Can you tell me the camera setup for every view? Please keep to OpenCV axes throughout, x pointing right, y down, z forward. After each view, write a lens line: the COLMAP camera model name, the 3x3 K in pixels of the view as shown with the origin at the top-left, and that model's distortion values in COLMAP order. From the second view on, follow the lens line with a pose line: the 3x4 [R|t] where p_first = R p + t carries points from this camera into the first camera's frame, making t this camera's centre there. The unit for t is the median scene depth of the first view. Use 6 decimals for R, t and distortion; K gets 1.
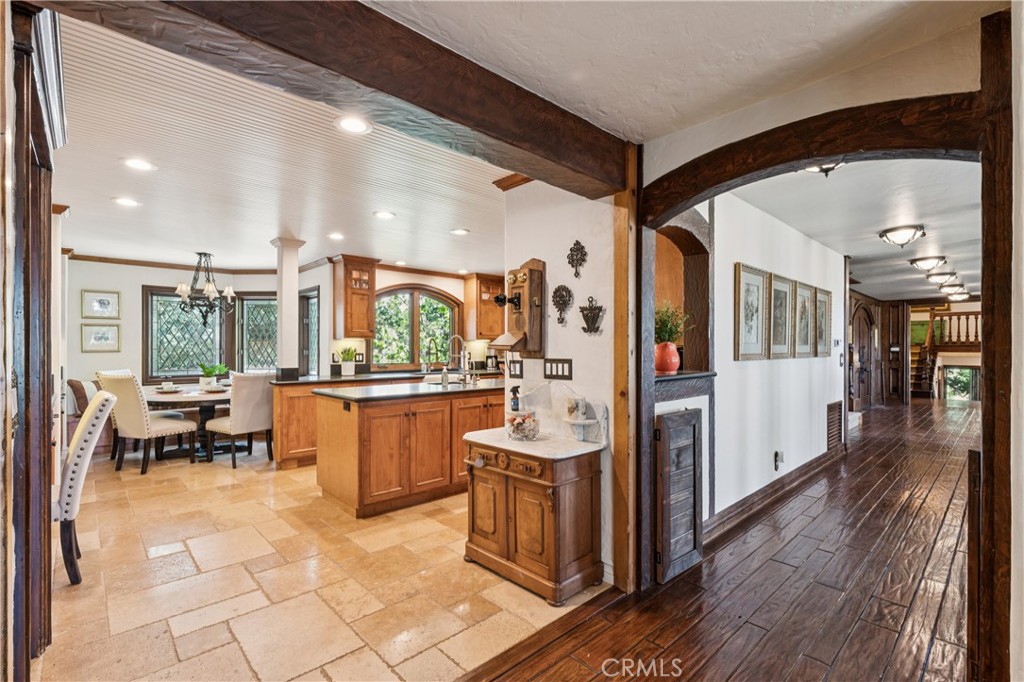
lens RADIAL K [[460.9, 0, 510.1], [0, 460.9, 346.9], [0, 0, 1]] dist [-0.001654, -0.000002]
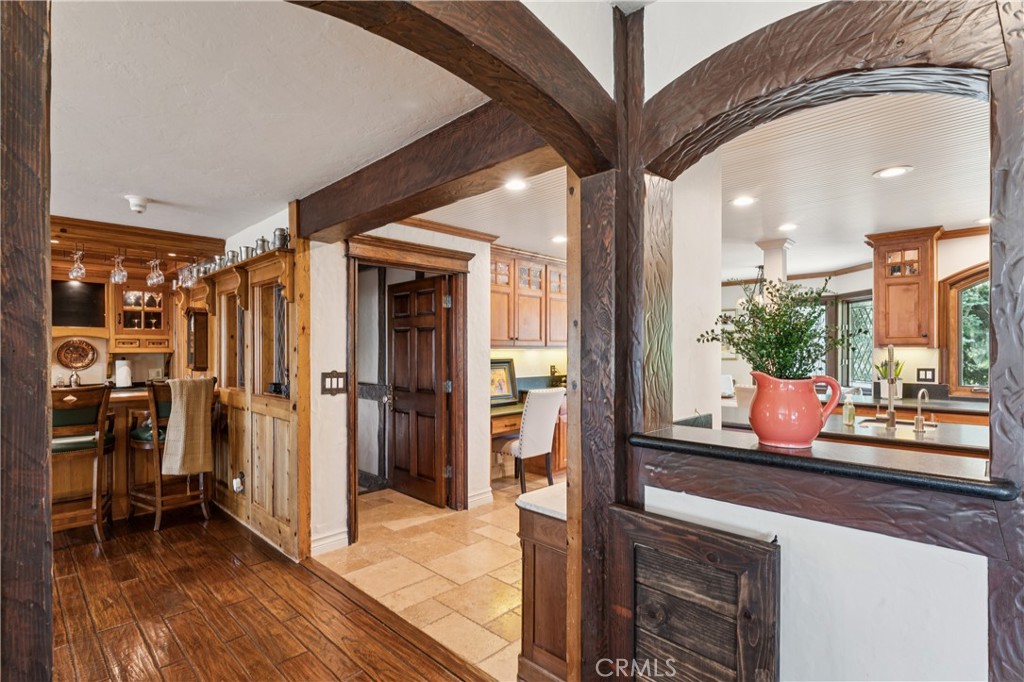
lens RADIAL K [[496.8, 0, 512.6], [0, 496.8, 348.9], [0, 0, 1]] dist [-0.001869, -0.000348]
pose [[0.050654, -0.003496, -0.998710, 0.405980], [0.002963, 0.999990, -0.003351, -0.015244], [0.998712, -0.002790, 0.050664, 0.379725]]
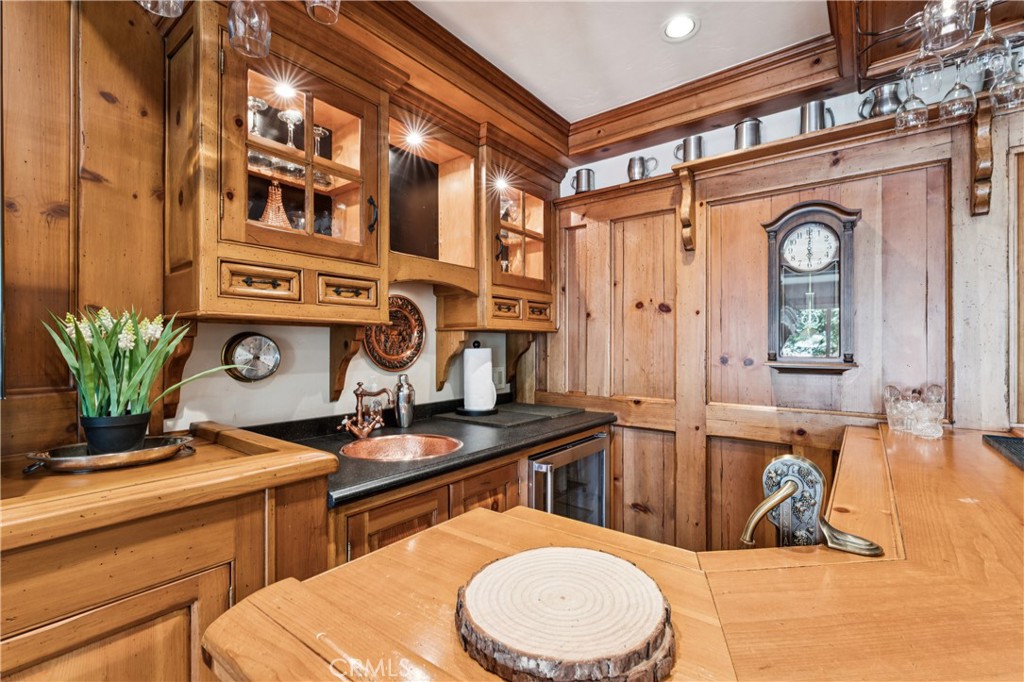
lens RADIAL K [[457.7, 0, 511.8], [0, 457.7, 344.2], [0, 0, 1]] dist [-0.001044, -0.000027]
pose [[0.161699, -0.006463, -0.986819, -0.205497], [-0.001331, 0.999976, -0.006767, 0.000930], [0.986839, 0.002408, 0.161686, -0.354282]]
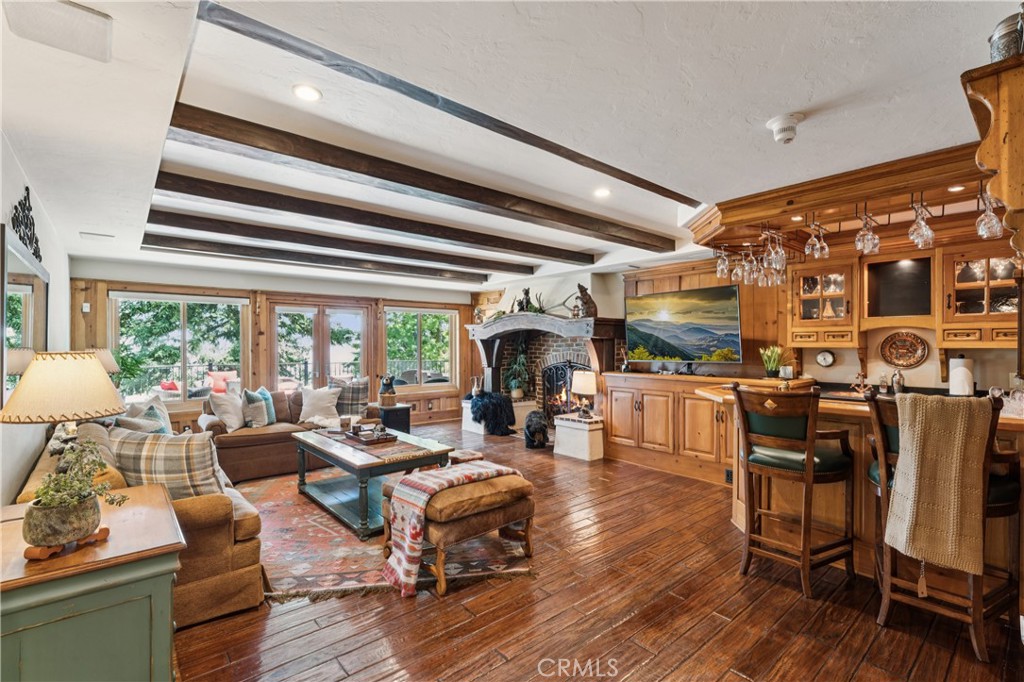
lens RADIAL K [[460.9, 0, 510.1], [0, 460.9, 346.9], [0, 0, 1]] dist [-0.001654, -0.000002]
pose [[-0.999033, -0.000497, 0.043961, 0.011355], [-0.000321, 0.999992, 0.004017, -0.017271], [-0.043963, 0.003999, -0.999025, 0.345728]]
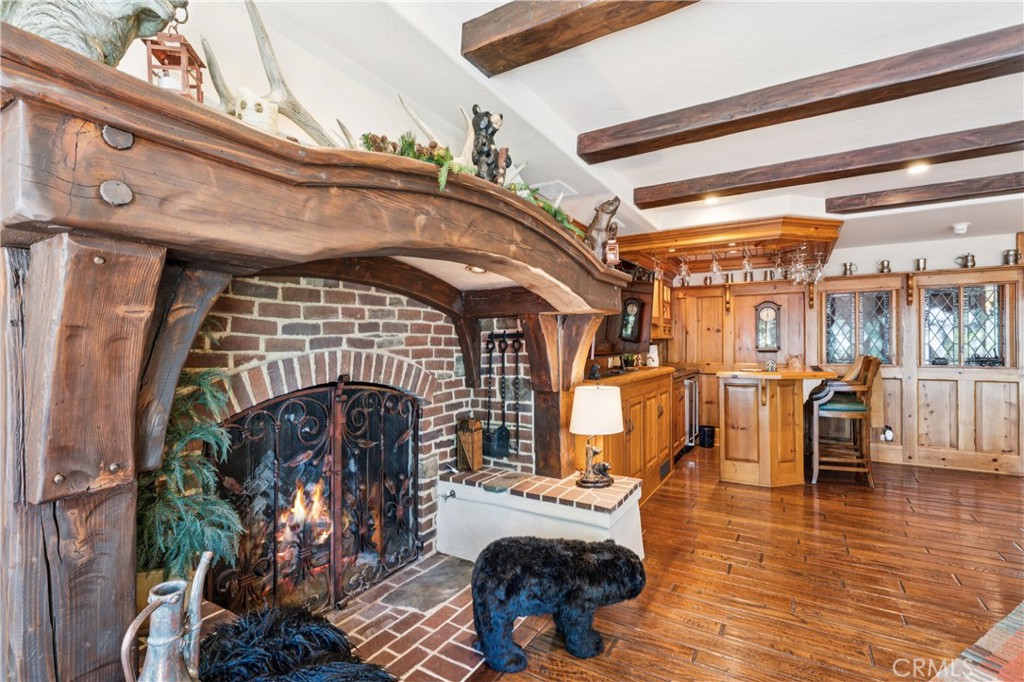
lens RADIAL K [[466.1, 0, 512.0], [0, 466.1, 341.0], [0, 0, 1]] dist [-0.000029, -0.000238]
pose [[0.277347, -0.008644, -0.960731, 0.335524], [0.004620, 0.999960, -0.007663, -0.001343], [0.960759, -0.002313, 0.277376, -0.913958]]
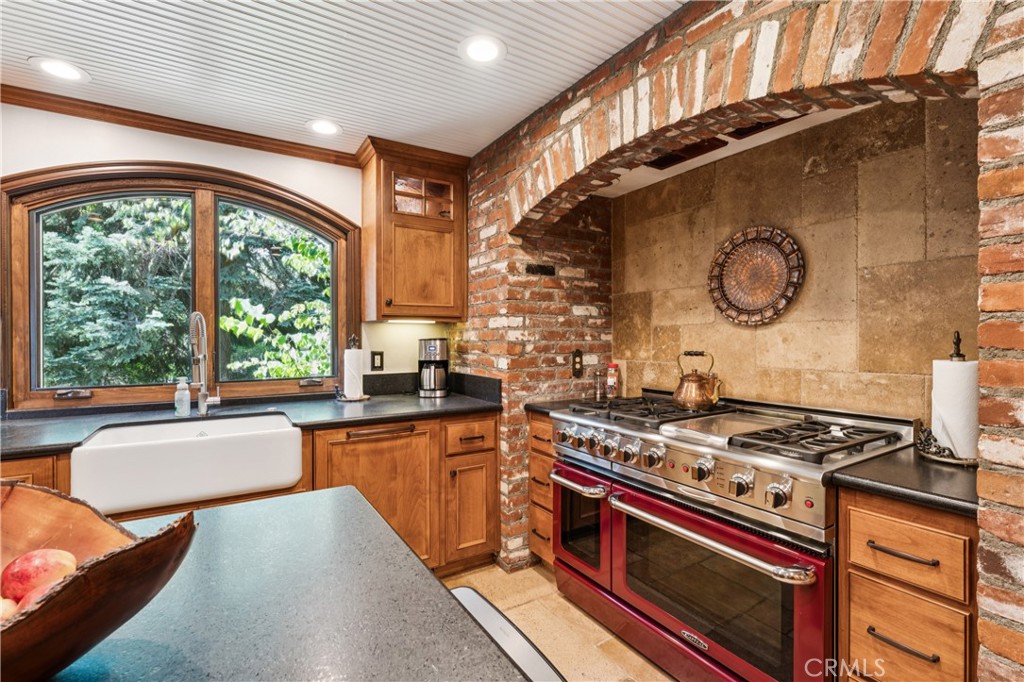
lens RADIAL K [[462.0, 0, 512.0], [0, 462.0, 341.0], [0, 0, 1]] dist [-0.000319, 0.000542]
pose [[0.982075, -0.001874, -0.188482, 0.131637], [0.003447, 0.999962, 0.008018, -0.000204], [0.188459, -0.008524, 0.982044, 0.812440]]
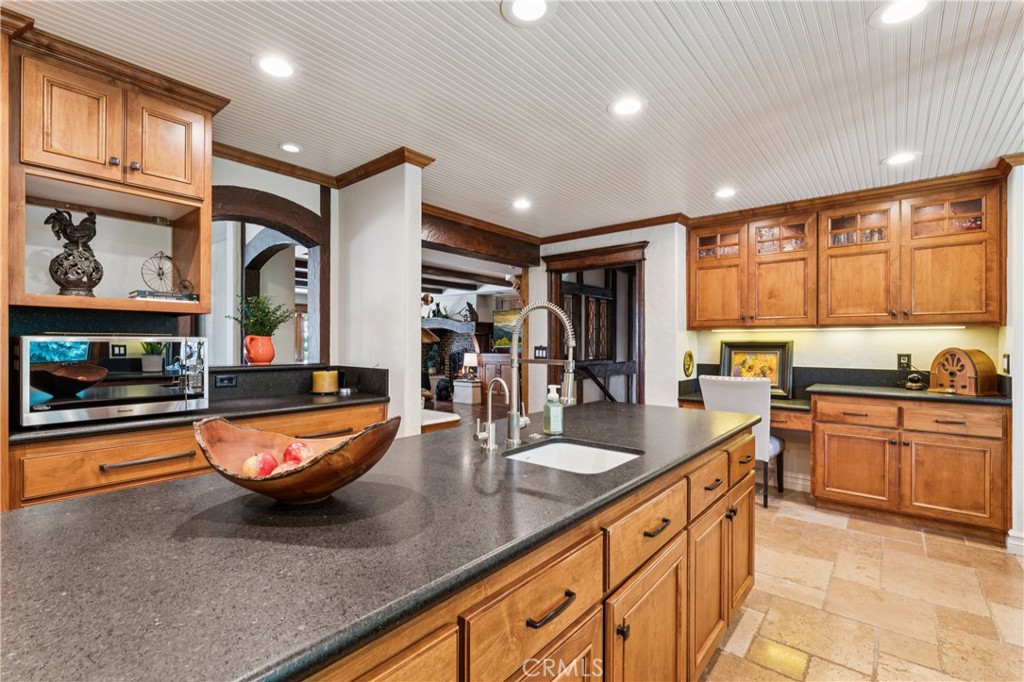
lens RADIAL K [[457.7, 0, 511.8], [0, 457.7, 344.2], [0, 0, 1]] dist [-0.001044, -0.000027]
pose [[-0.991927, -0.005043, -0.126710, -0.042924], [-0.005101, 0.999987, 0.000132, 0.006452], [0.126707, 0.000777, -0.991940, 1.071476]]
